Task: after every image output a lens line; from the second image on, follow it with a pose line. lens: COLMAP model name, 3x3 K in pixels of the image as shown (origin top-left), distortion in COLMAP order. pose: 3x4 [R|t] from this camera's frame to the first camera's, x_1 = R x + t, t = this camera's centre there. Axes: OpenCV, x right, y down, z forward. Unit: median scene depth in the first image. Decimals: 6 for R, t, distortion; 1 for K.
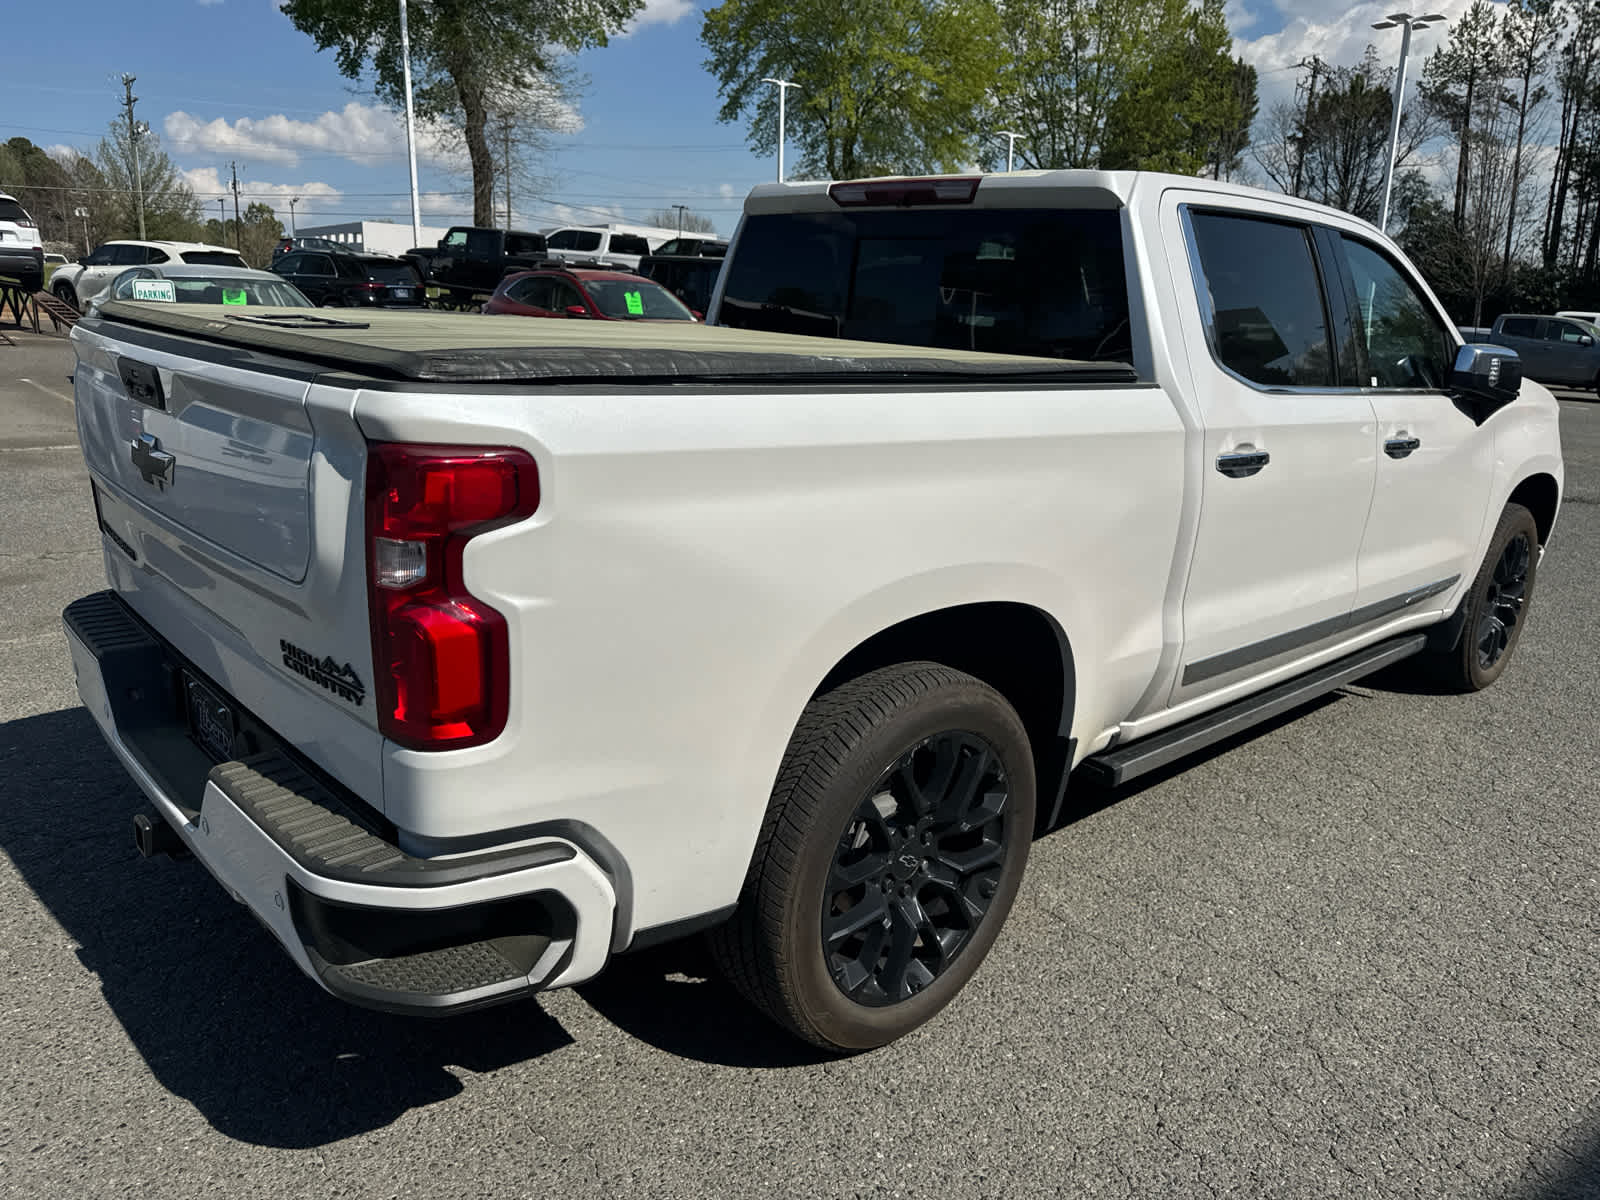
lens RADIAL K [[1135.1, 0, 797.5], [0, 1135.1, 607.8], [0, 0, 1]] dist [0.035124, -0.041111]
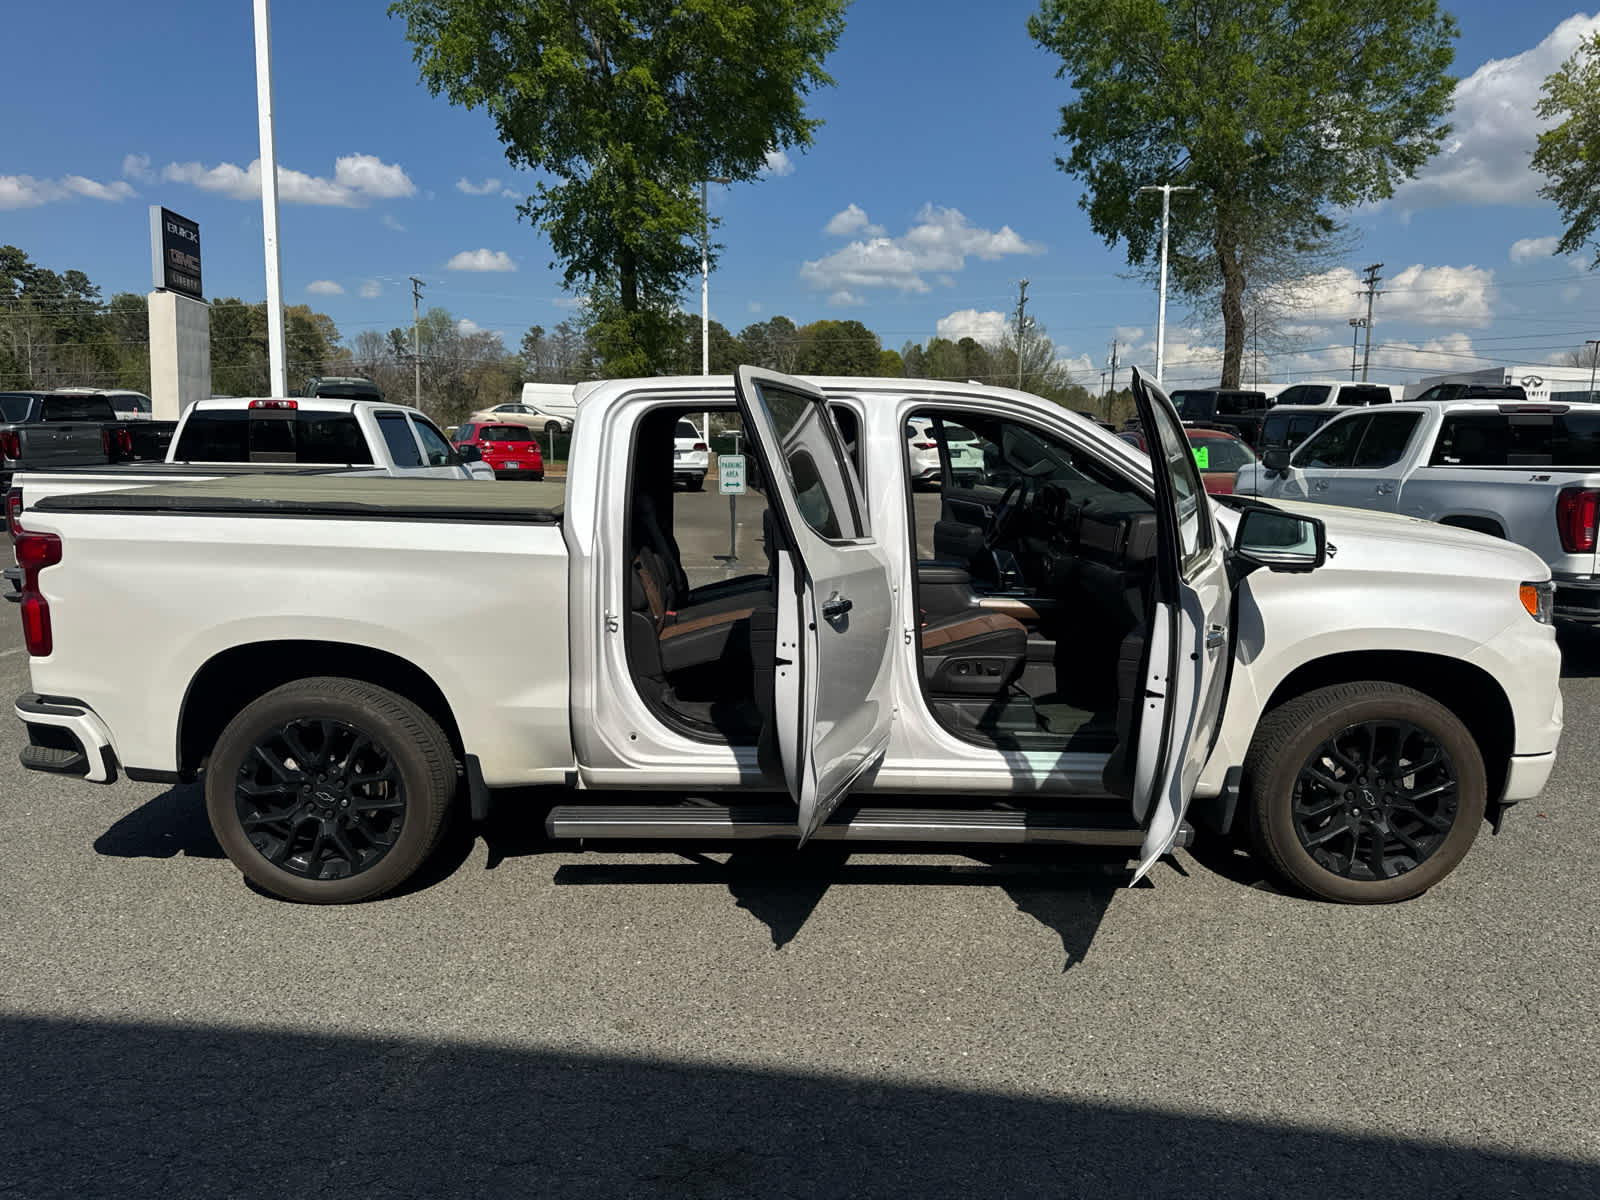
lens RADIAL K [[1135.1, 0, 802.4], [0, 1135.1, 603.9], [0, 0, 1]] dist [0.035124, -0.041111]
pose [[0.734245, 0.064587, -0.675806, 0.135308], [-0.154298, 0.985289, -0.073475, -0.003240], [0.661118, 0.158224, 0.733408, 0.013547]]
